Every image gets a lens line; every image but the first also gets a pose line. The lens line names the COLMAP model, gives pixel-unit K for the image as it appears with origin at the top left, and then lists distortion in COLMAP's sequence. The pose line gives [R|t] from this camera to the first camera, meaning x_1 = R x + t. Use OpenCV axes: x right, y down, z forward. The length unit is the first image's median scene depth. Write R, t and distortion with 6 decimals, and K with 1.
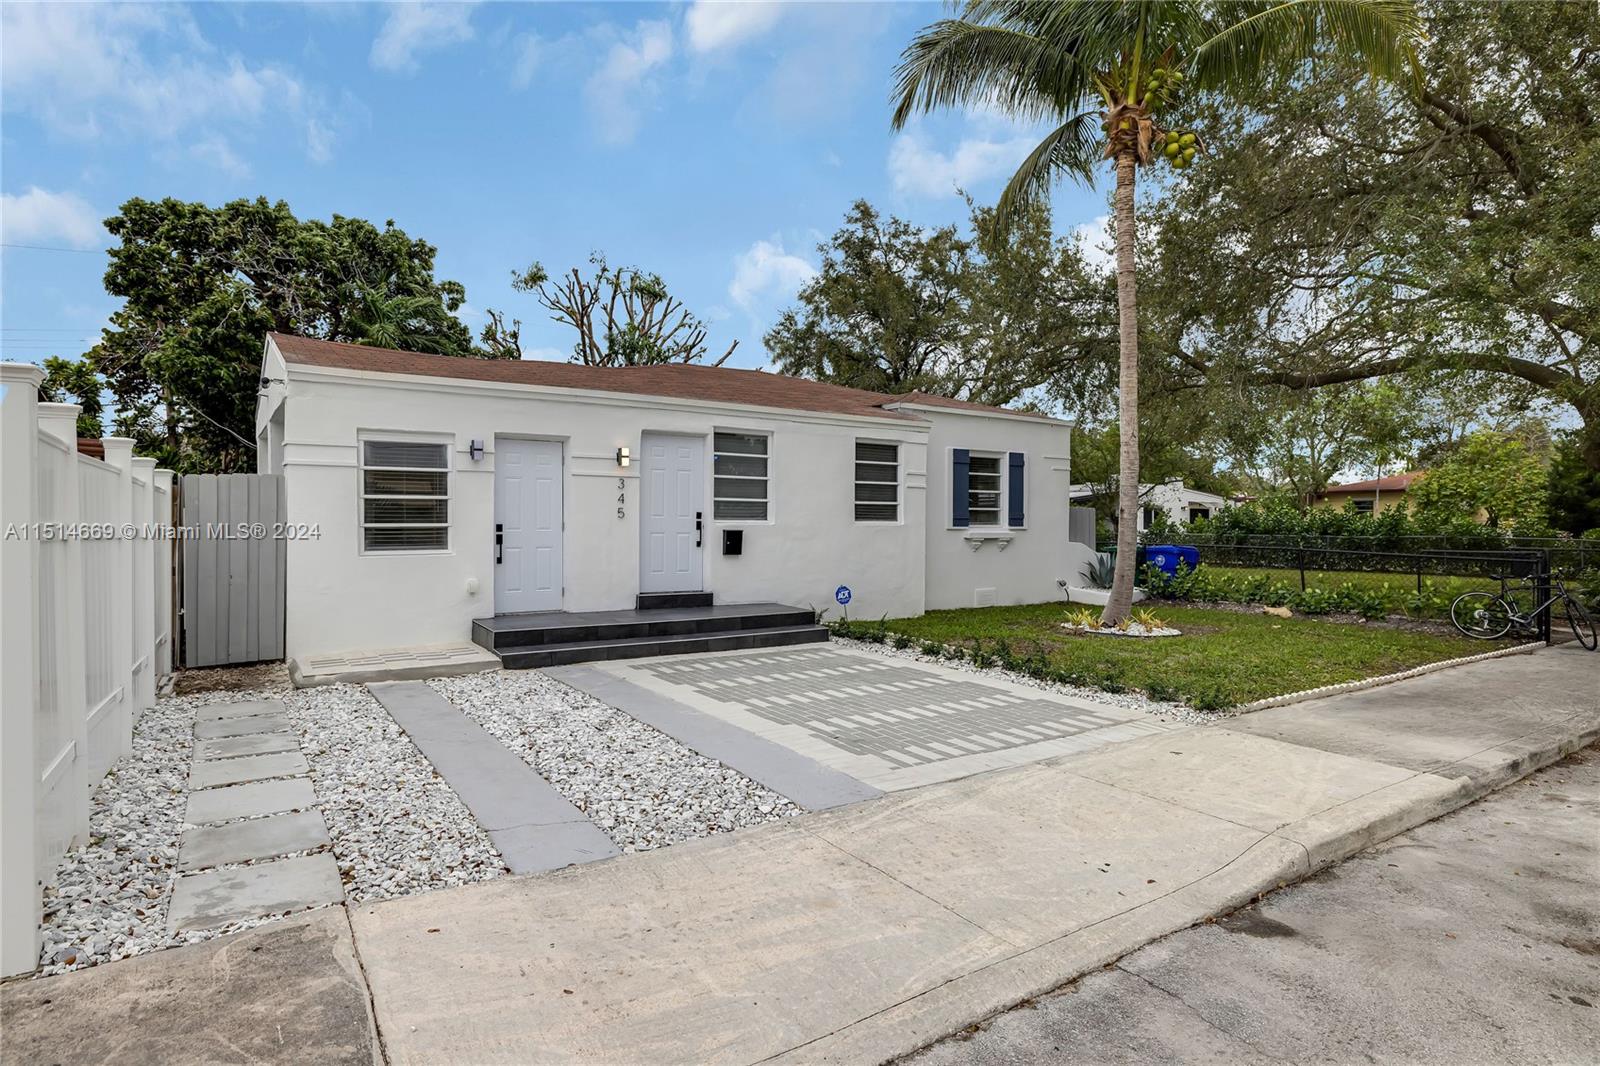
lens RADIAL K [[820.2, 0, 796.2], [0, 820.2, 528.4], [0, 0, 1]] dist [-0.001442, 0.089364]
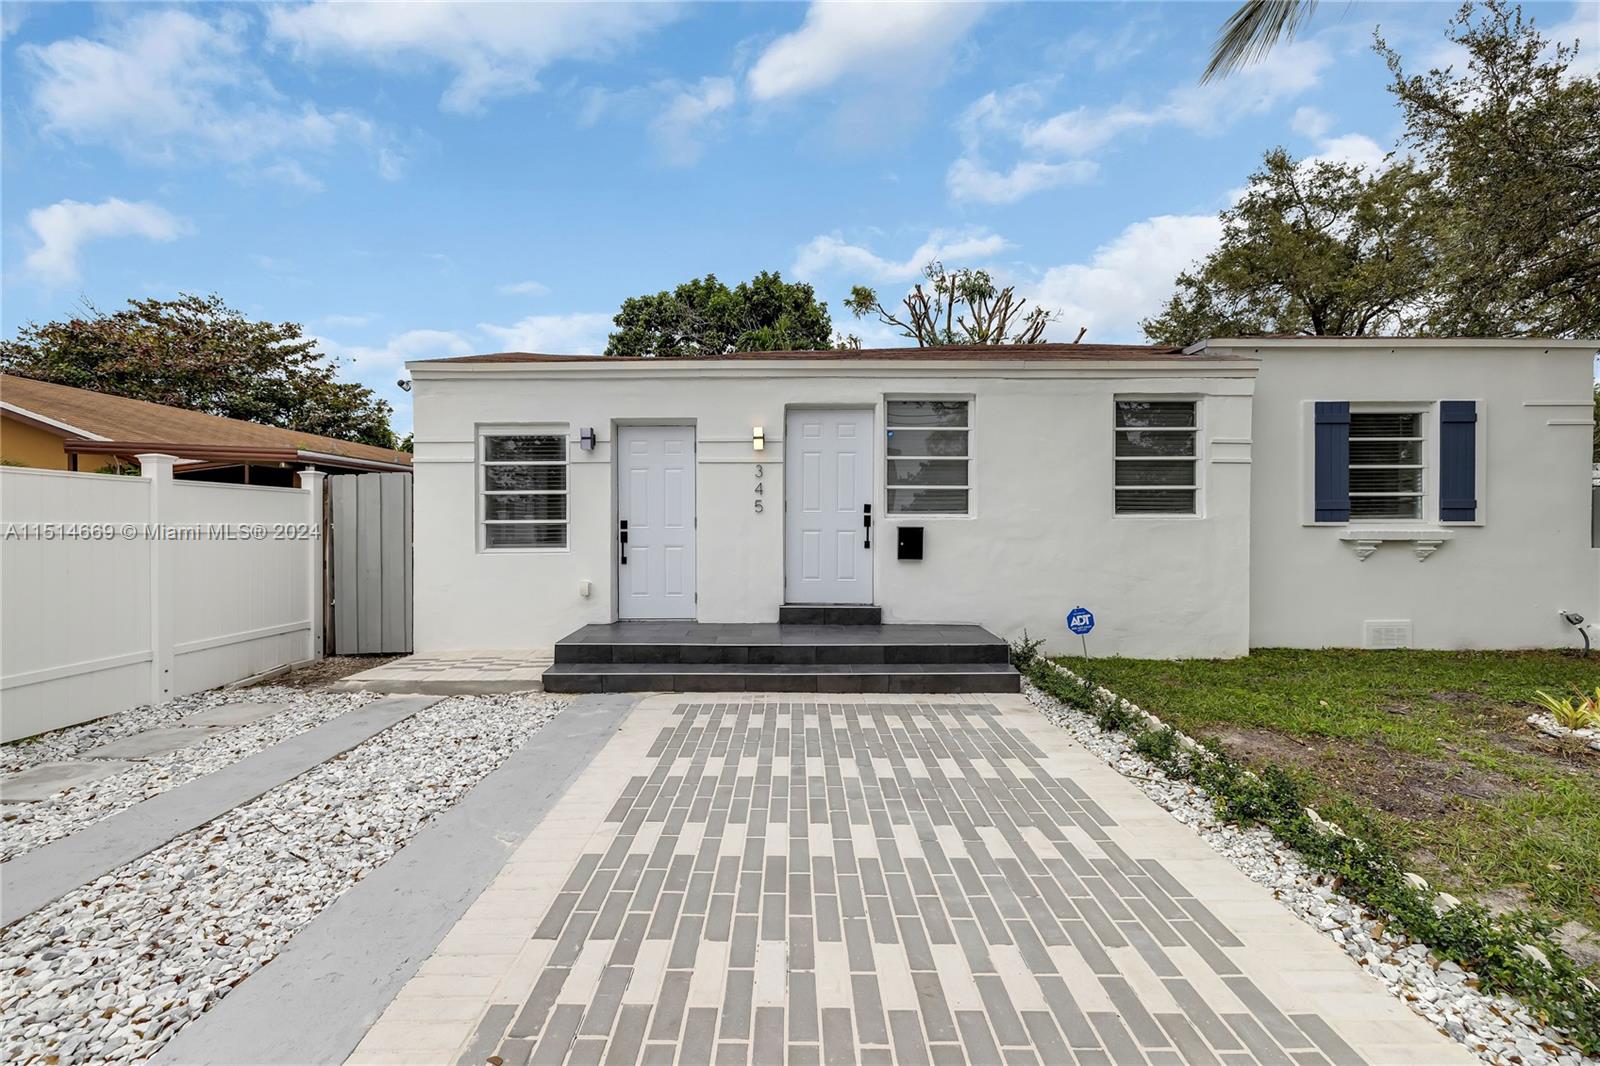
lens RADIAL K [[673.6, 0, 795.1], [0, 673.6, 525.8], [0, 0, 1]] dist [0.006342, -0.000047]
pose [[0.837136, -0.002816, -0.546988, 0.175746], [0.001094, 0.999993, -0.003475, 0.002937], [0.546994, 0.002311, 0.837133, 0.413207]]
